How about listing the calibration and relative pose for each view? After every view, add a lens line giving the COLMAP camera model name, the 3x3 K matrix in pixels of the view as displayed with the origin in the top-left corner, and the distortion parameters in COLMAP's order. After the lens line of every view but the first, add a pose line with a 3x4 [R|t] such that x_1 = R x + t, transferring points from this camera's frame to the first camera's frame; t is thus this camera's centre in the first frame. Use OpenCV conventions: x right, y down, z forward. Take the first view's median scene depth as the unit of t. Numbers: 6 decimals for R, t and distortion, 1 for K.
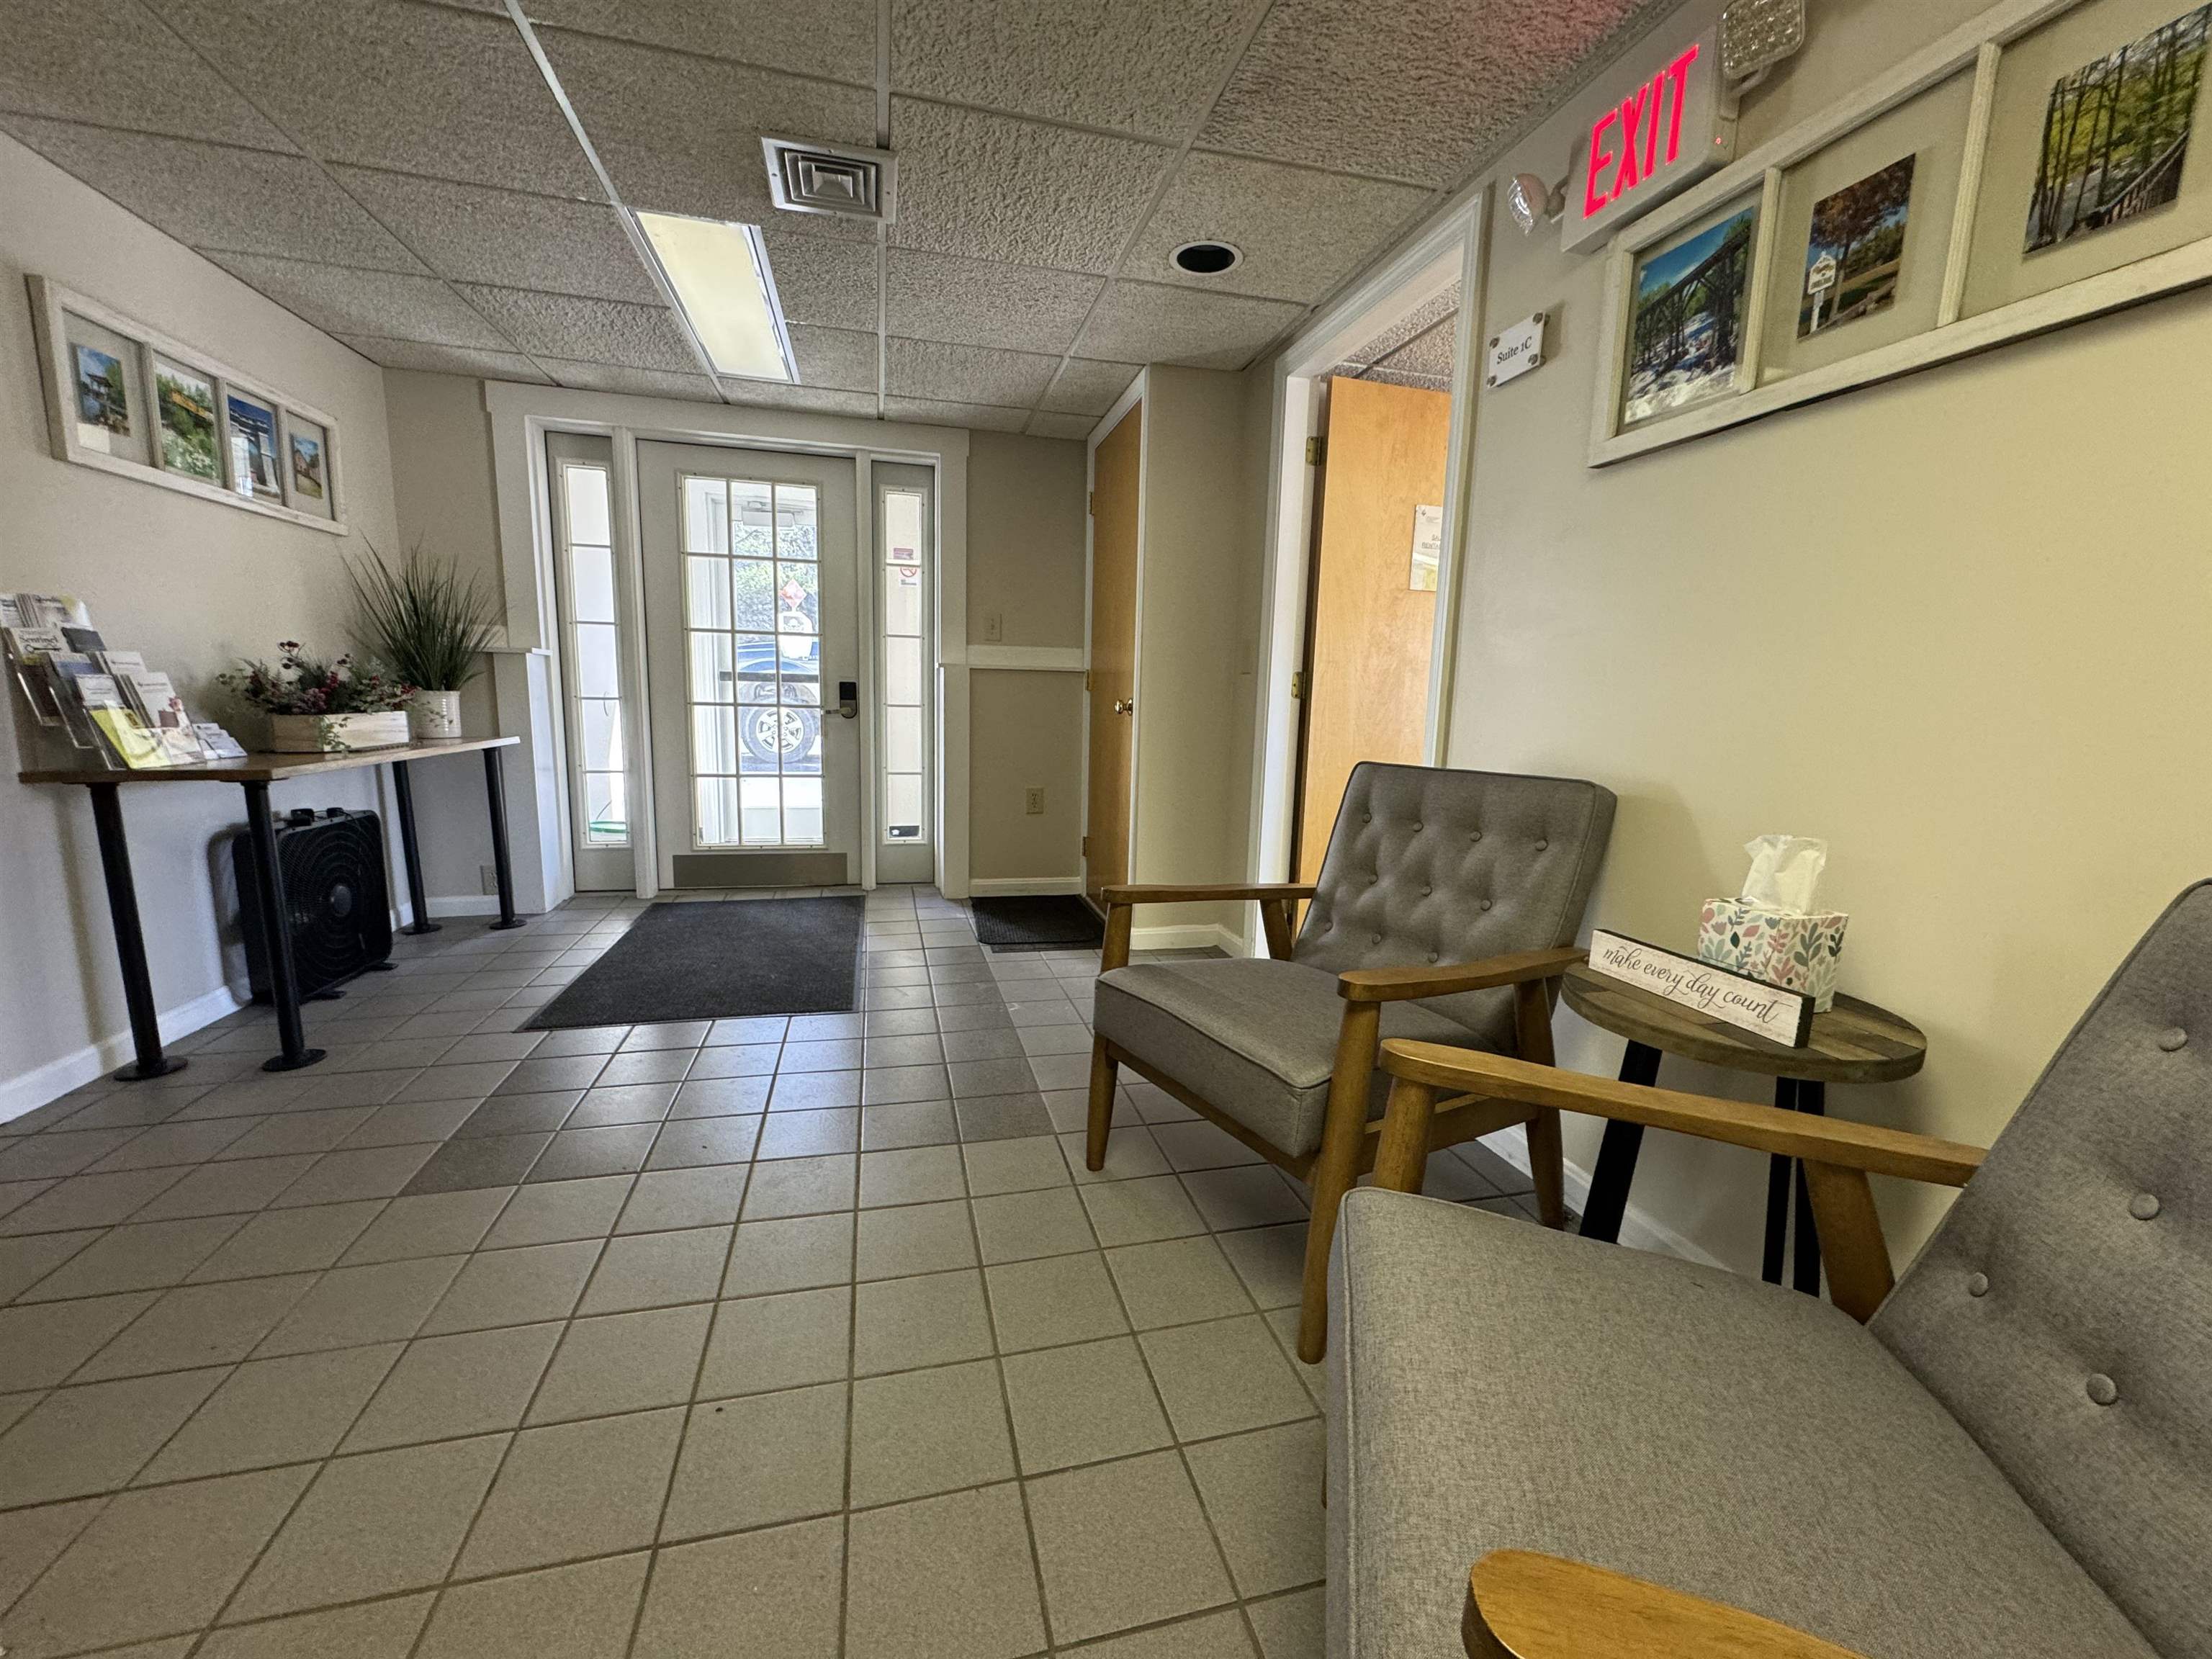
lens RADIAL K [[884.3, 0, 1109.7], [0, 884.3, 829.1], [0, 0, 1]] dist [-0.000046, 0.000014]
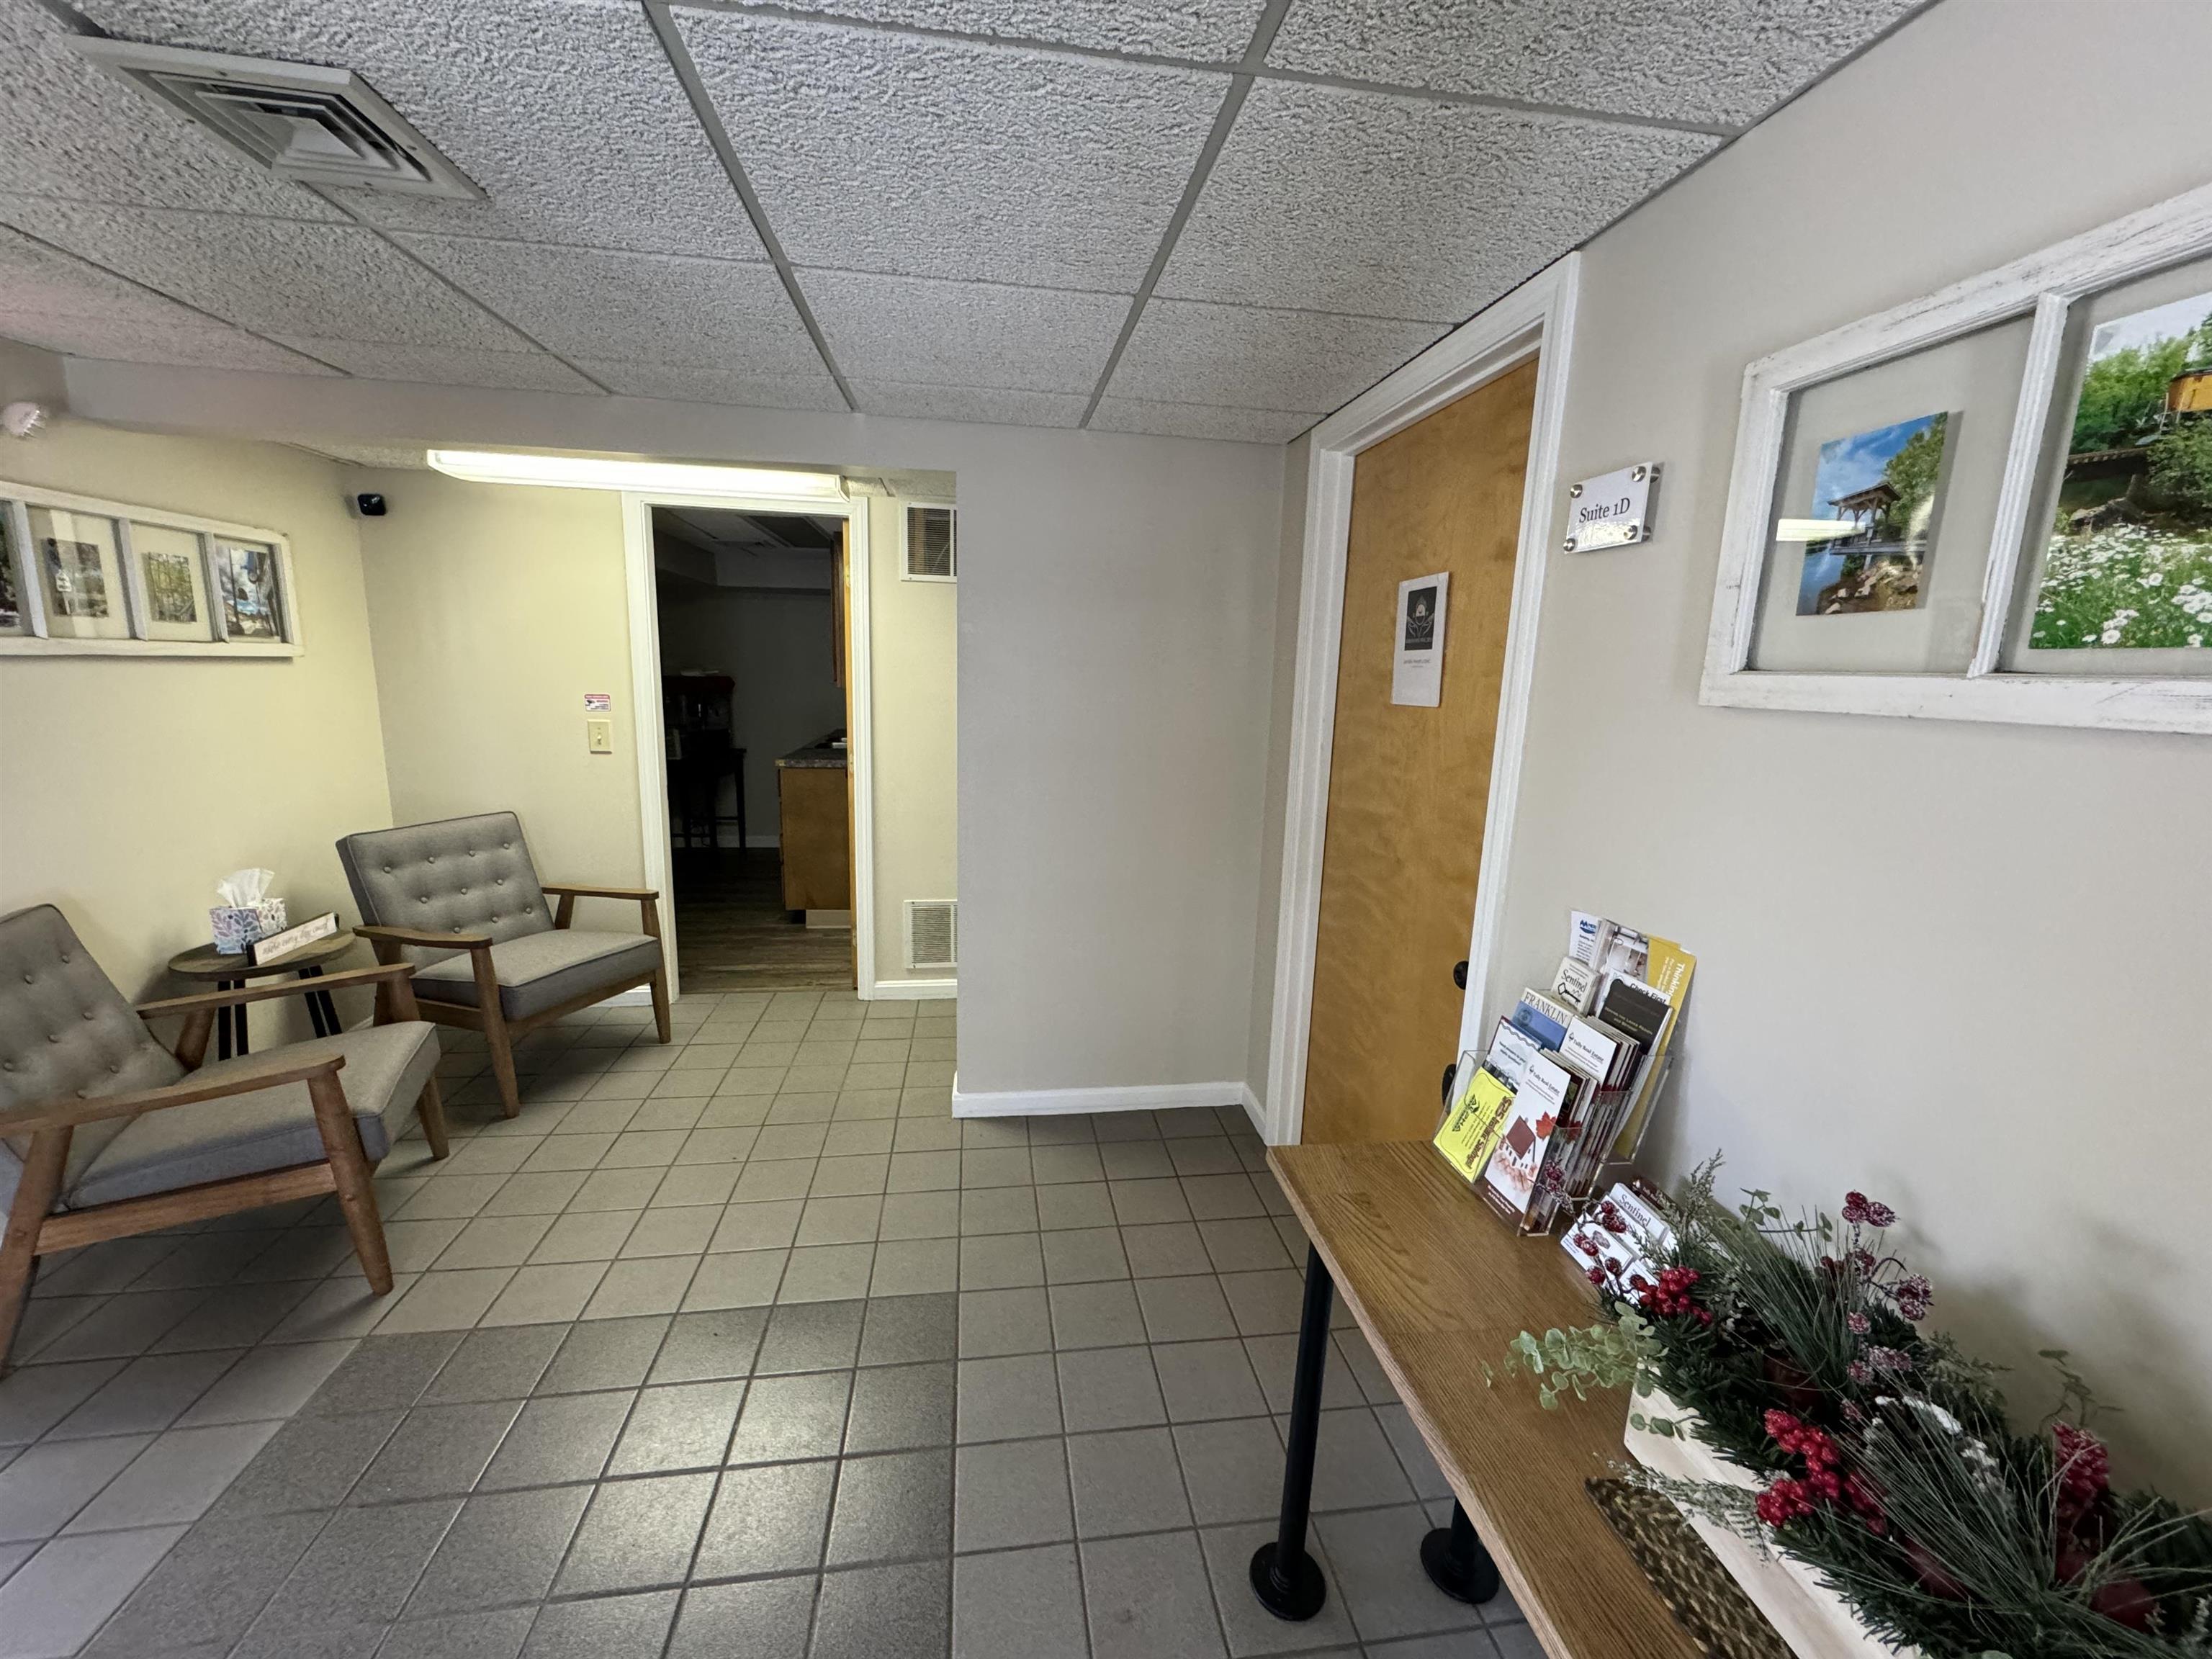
lens RADIAL K [[884.3, 0, 1107.0], [0, 884.3, 831.3], [0, 0, 1]] dist [-0.000046, 0.000014]
pose [[-0.991836, -0.075285, 0.102926, -1.554057], [-0.037169, 0.942756, 0.331406, -0.878783], [-0.121983, 0.324875, -0.937857, 2.728440]]
